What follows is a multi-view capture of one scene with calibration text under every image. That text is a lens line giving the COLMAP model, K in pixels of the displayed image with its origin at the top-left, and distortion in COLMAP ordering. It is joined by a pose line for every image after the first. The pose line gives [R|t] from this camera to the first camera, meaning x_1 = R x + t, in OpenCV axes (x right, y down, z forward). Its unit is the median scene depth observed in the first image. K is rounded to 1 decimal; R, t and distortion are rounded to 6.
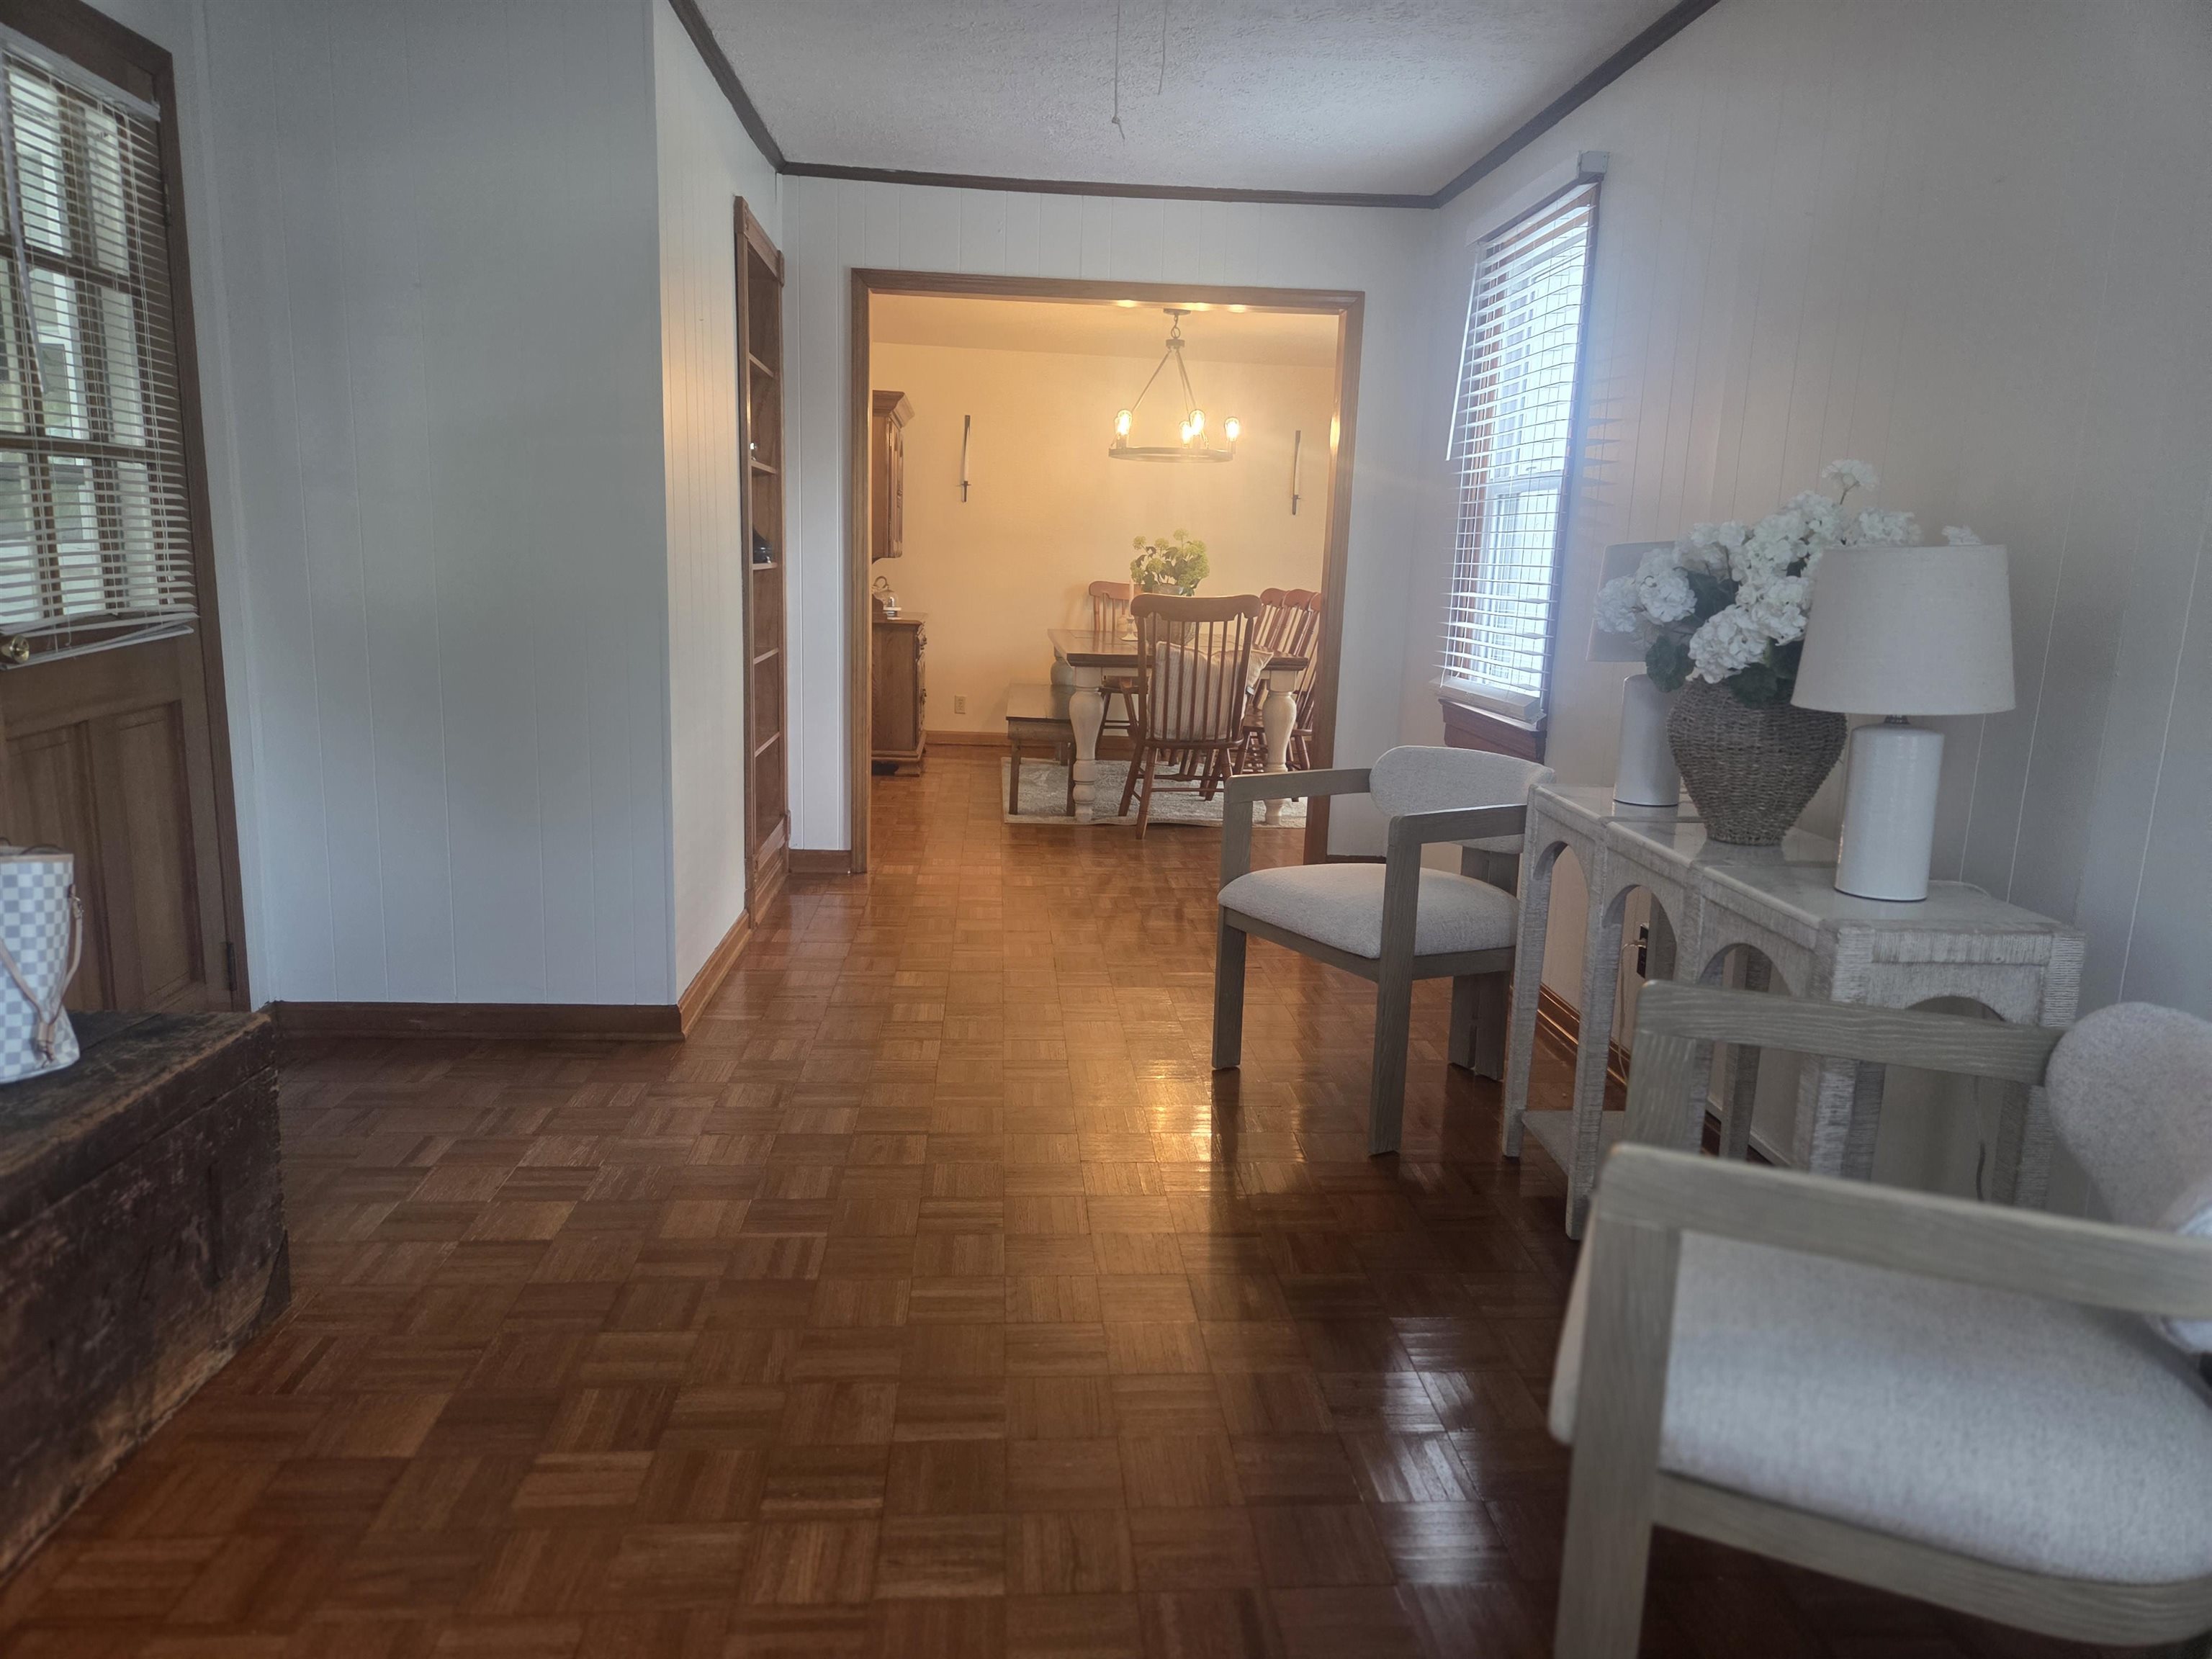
lens RADIAL K [[1472.9, 0, 1093.6], [0, 1472.9, 850.9], [0, 0, 1]] dist [0.065422, -0.056741]
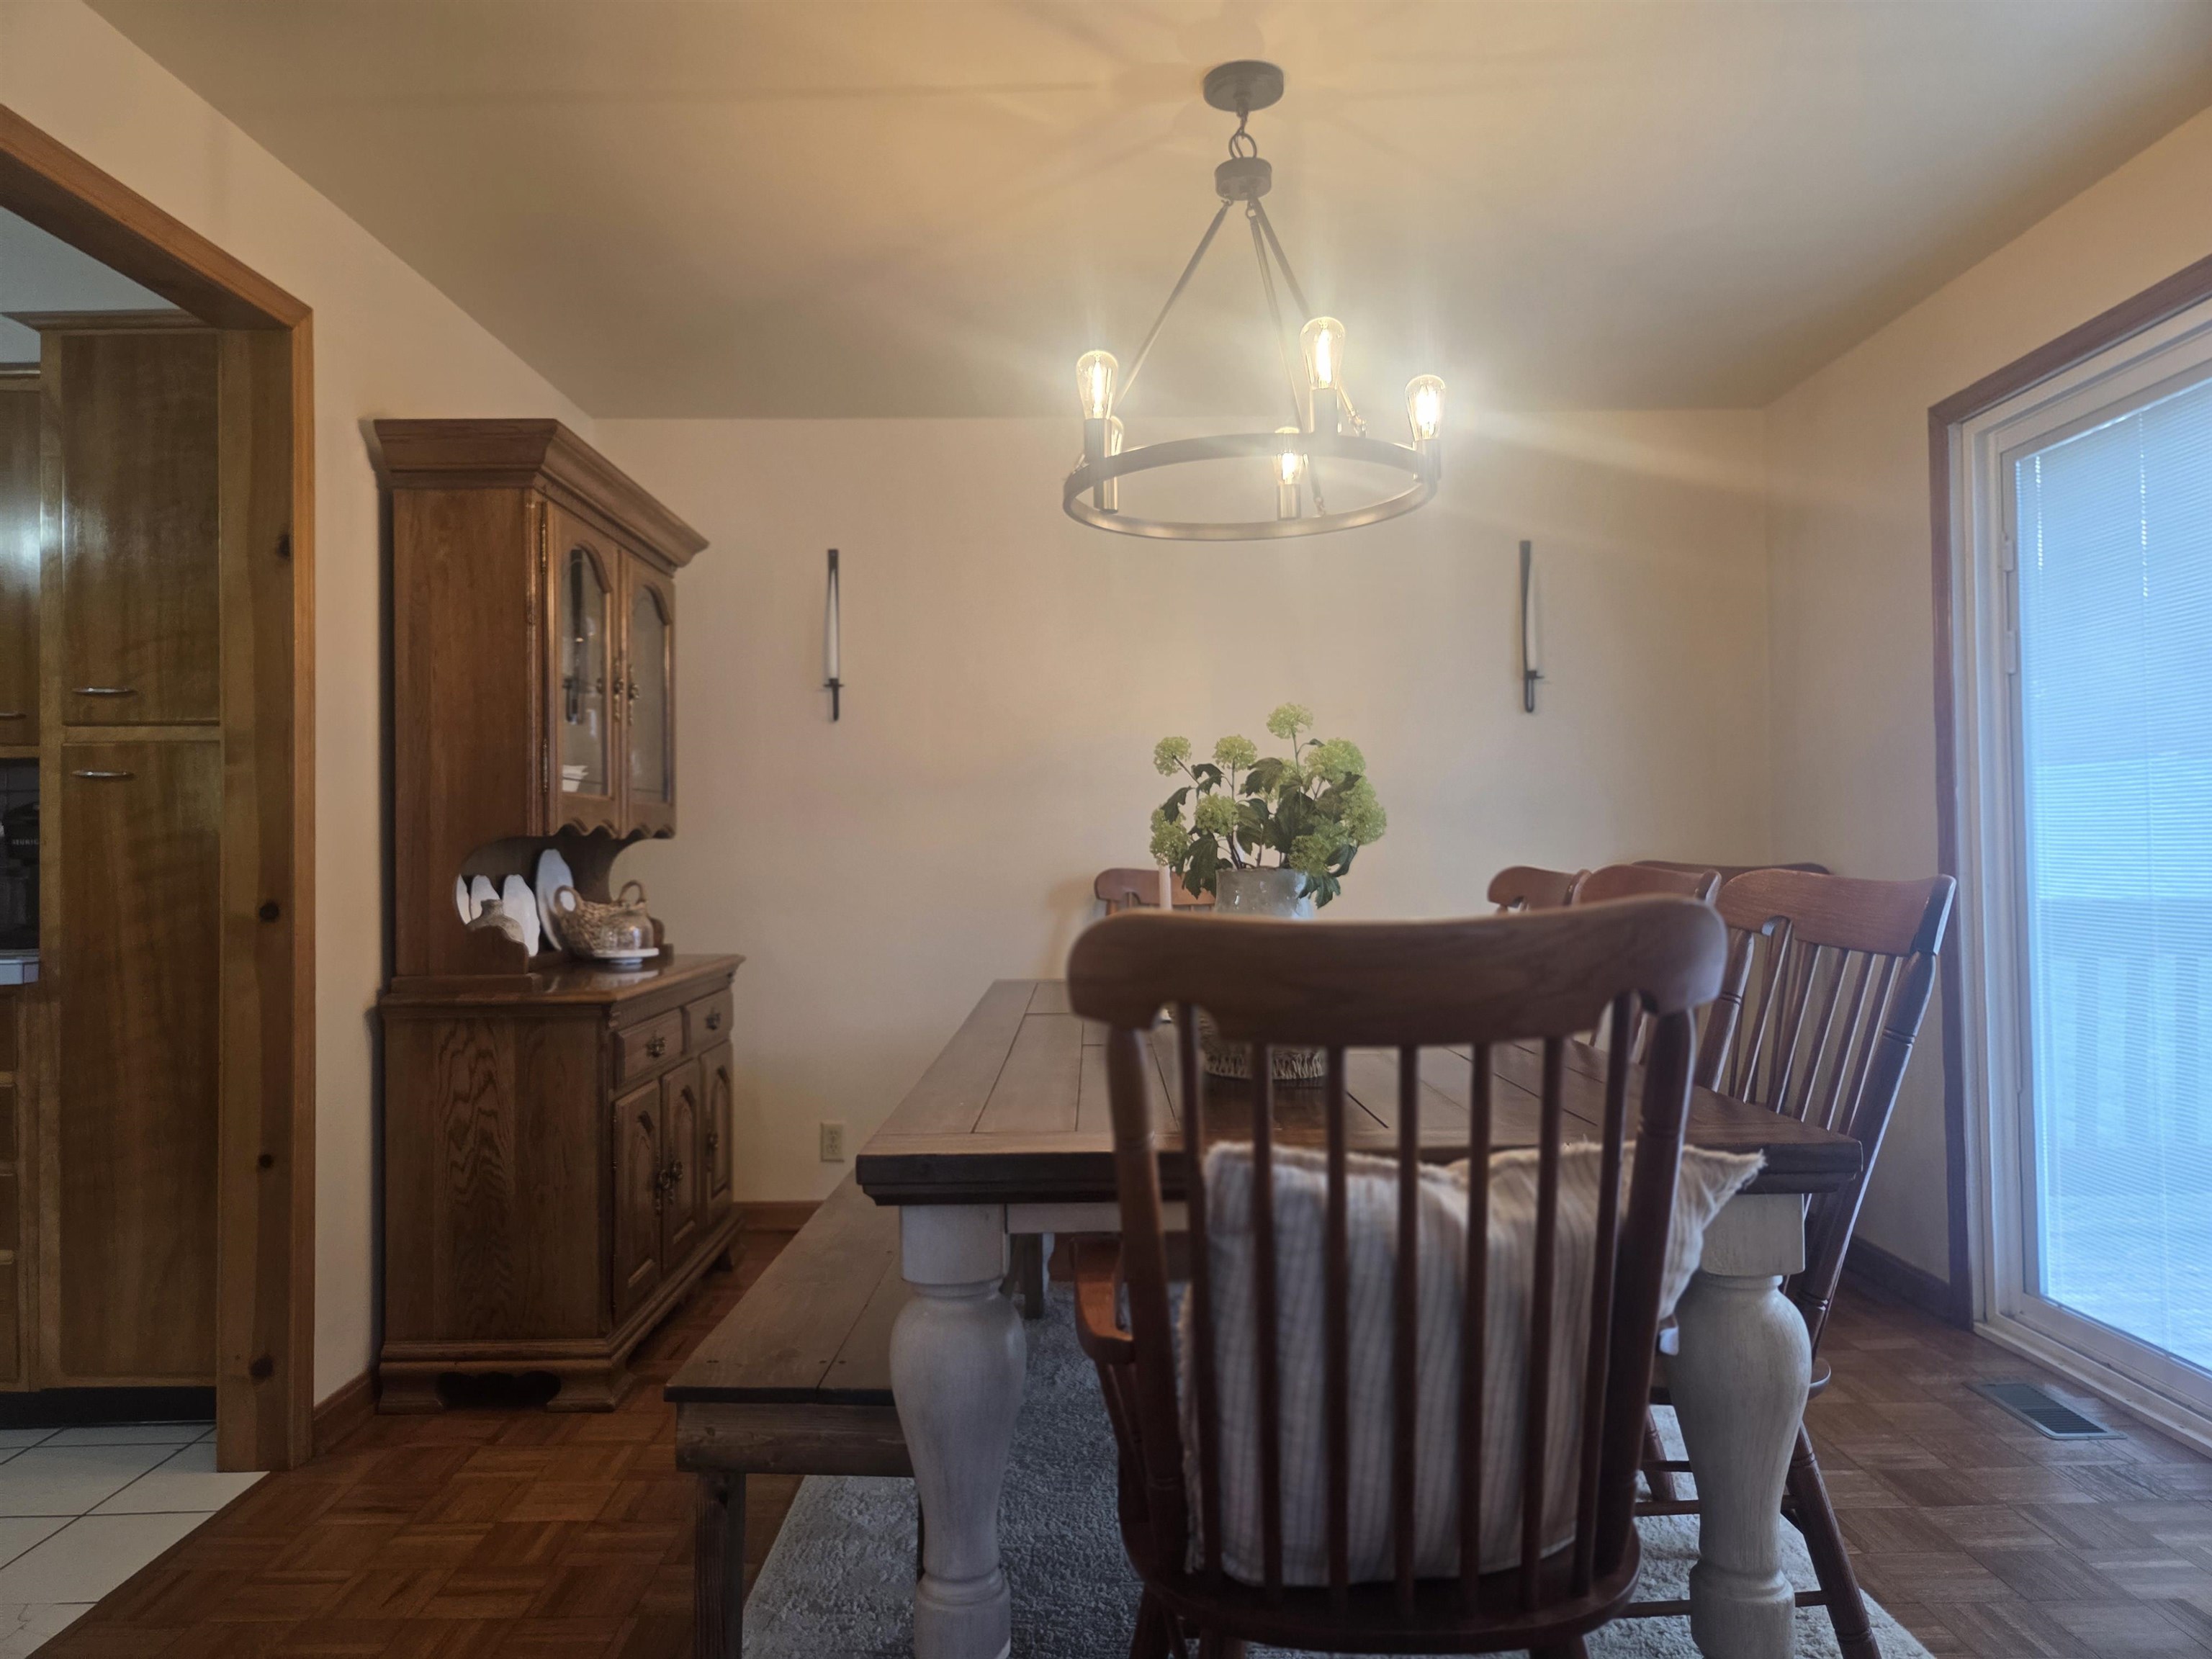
lens RADIAL K [[1432.5, 0, 1112.4], [0, 1432.5, 828.8], [0, 0, 1]] dist [0.025277, -0.002279]
pose [[0.996717, -0.049946, -0.063729, 0.043513], [0.035305, 0.976402, -0.213057, -0.137828], [0.072867, 0.210108, 0.974959, 0.773384]]
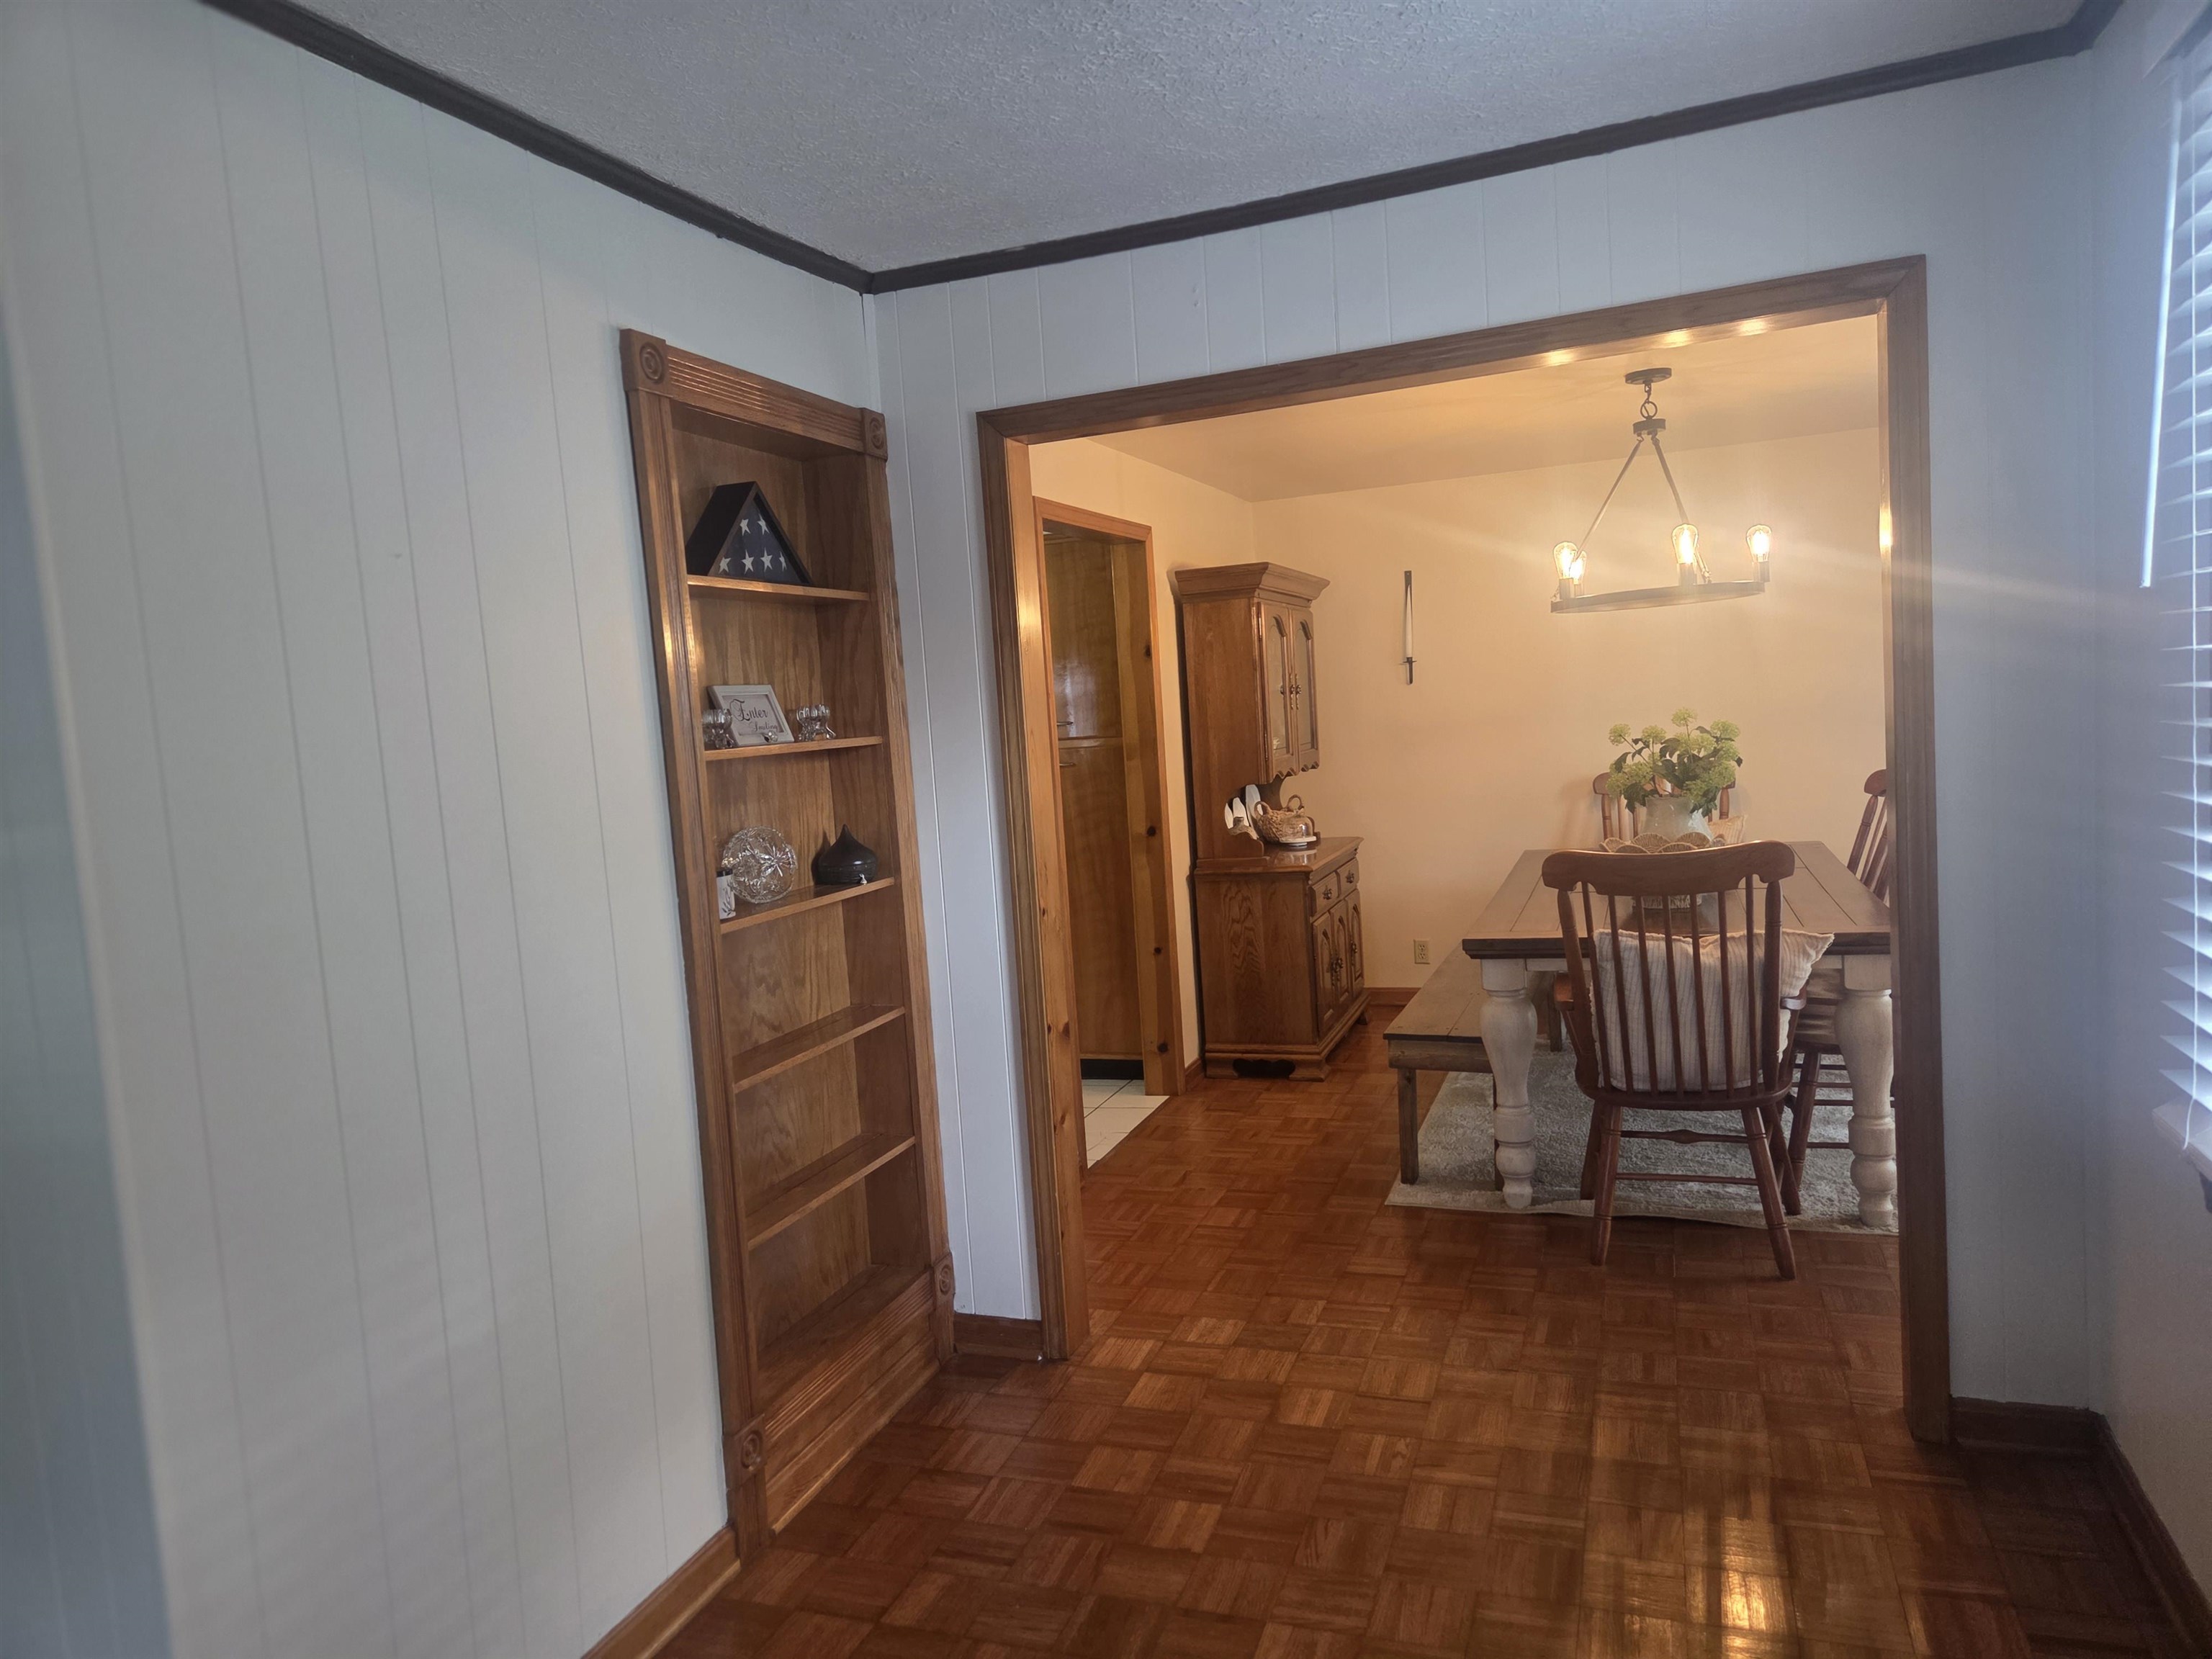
lens RADIAL K [[1472.9, 0, 1093.6], [0, 1472.9, 850.9], [0, 0, 1]] dist [0.065422, -0.056741]
pose [[0.902083, -0.061079, -0.427218, 0.112099], [0.020875, 0.994951, -0.098170, -0.115745], [0.431057, 0.079639, 0.898803, 0.379415]]
